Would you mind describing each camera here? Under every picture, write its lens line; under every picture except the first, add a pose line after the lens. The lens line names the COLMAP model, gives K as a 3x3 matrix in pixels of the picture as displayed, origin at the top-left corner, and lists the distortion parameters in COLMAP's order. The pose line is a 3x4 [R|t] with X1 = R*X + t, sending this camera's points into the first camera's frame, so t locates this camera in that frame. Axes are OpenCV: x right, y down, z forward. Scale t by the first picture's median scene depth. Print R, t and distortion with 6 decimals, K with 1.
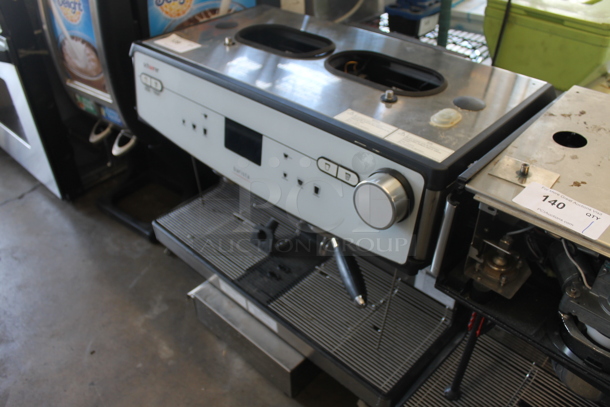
lens RADIAL K [[508.4, 0, 305.0], [0, 508.4, 203.5], [0, 0, 1]] dist [-0.142382, 0.118104]
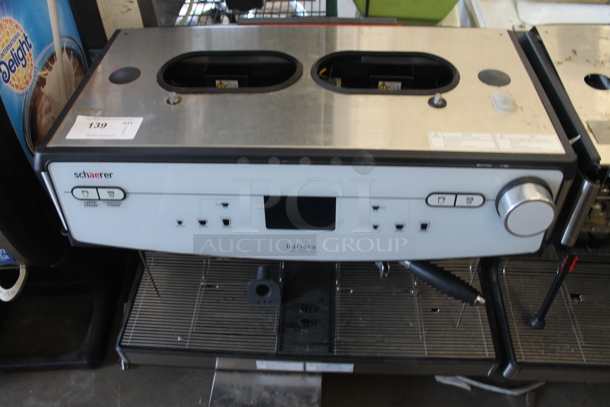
lens RADIAL K [[516.7, 0, 305.0], [0, 516.7, 203.5], [0, 0, 1]] dist [-0.140875, 0.116489]
pose [[0.758475, -0.463396, 0.458237, -0.429332], [0.399614, 0.886137, 0.234671, -0.288378], [-0.514806, 0.005126, 0.857291, 0.251989]]
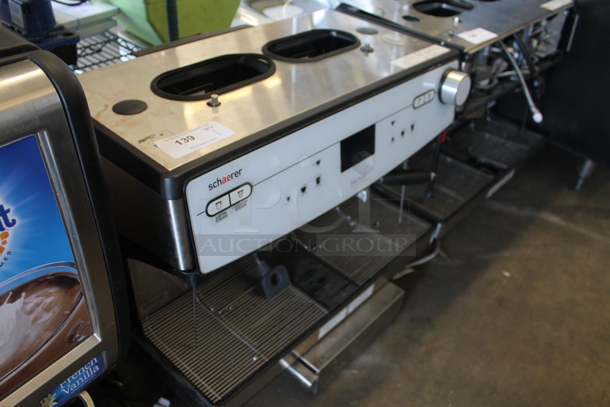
lens RADIAL K [[508.4, 0, 305.0], [0, 508.4, 203.5], [0, 0, 1]] dist [-0.142382, 0.118104]
pose [[-0.017182, -0.583436, 0.811977, -0.877068], [0.547093, 0.674255, 0.496054, -0.529540], [-0.836896, 0.452750, 0.307608, 0.729750]]
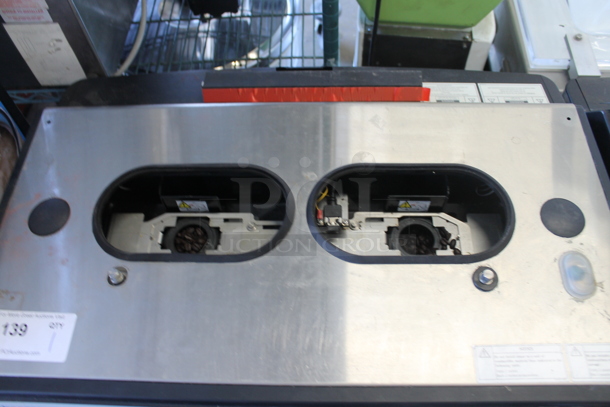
lens RADIAL K [[516.7, 0, 305.0], [0, 516.7, 203.5], [0, 0, 1]] dist [-0.140875, 0.116489]
pose [[0.739561, -0.576031, 0.348192, -0.148473], [0.423827, 0.800404, 0.423938, -0.535975], [-0.522896, -0.165955, 0.836085, 0.460702]]
